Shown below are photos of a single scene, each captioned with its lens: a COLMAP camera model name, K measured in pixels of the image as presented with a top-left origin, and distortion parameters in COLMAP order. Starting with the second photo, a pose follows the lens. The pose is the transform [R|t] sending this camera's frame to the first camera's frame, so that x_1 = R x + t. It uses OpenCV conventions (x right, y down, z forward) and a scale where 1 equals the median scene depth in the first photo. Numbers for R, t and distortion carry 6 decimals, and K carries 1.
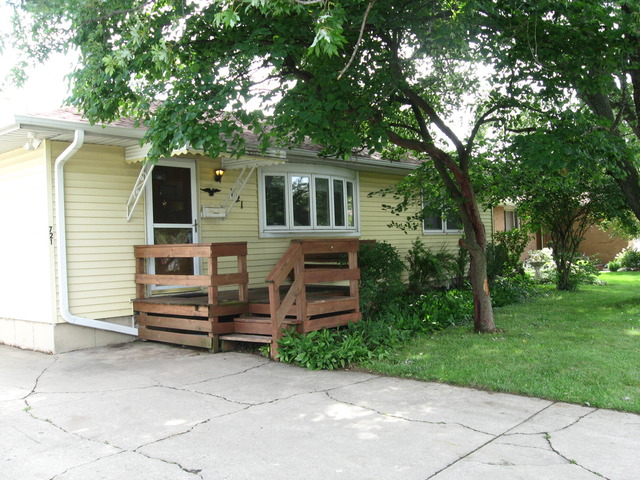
lens RADIAL K [[677.8, 0, 320.0], [0, 677.8, 240.0], [0, 0, 1]] dist [-0.122280, 0.036199]
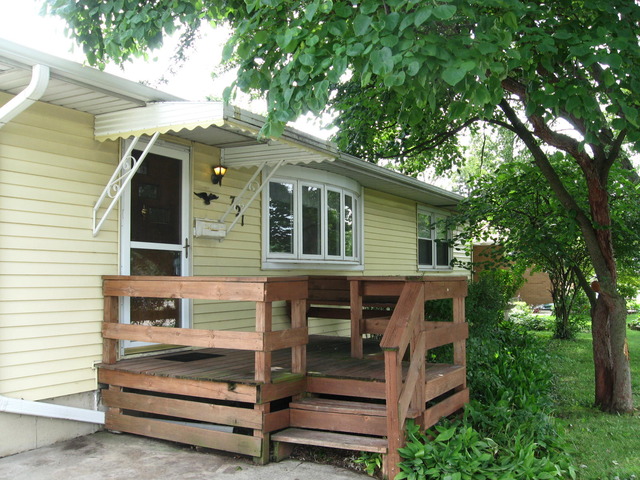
lens RADIAL K [[677.8, 0, 320.0], [0, 677.8, 240.0], [0, 0, 1]] dist [-0.122280, 0.036199]
pose [[0.978973, 0.041967, 0.199625, -0.205665], [-0.032455, 0.998187, -0.050689, 0.000290], [-0.201390, 0.043144, 0.978560, 0.362617]]
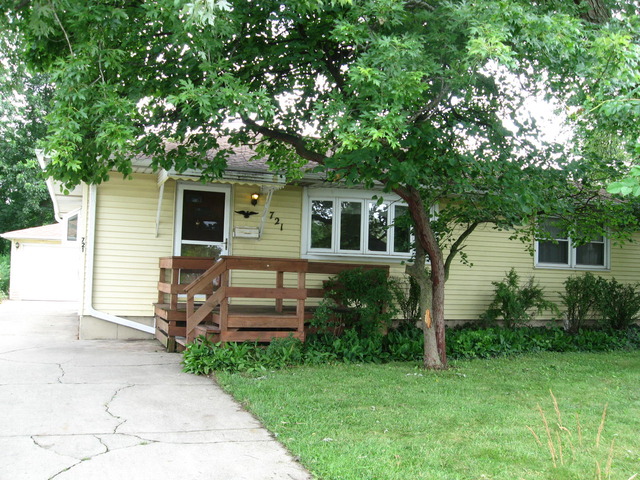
lens RADIAL K [[677.8, 0, 320.0], [0, 677.8, 240.0], [0, 0, 1]] dist [-0.122280, 0.036199]
pose [[0.883002, 0.028172, -0.468523, 0.523125], [-0.052666, 0.997840, -0.039258, 0.009024], [0.466405, 0.059340, 0.882579, 0.088439]]
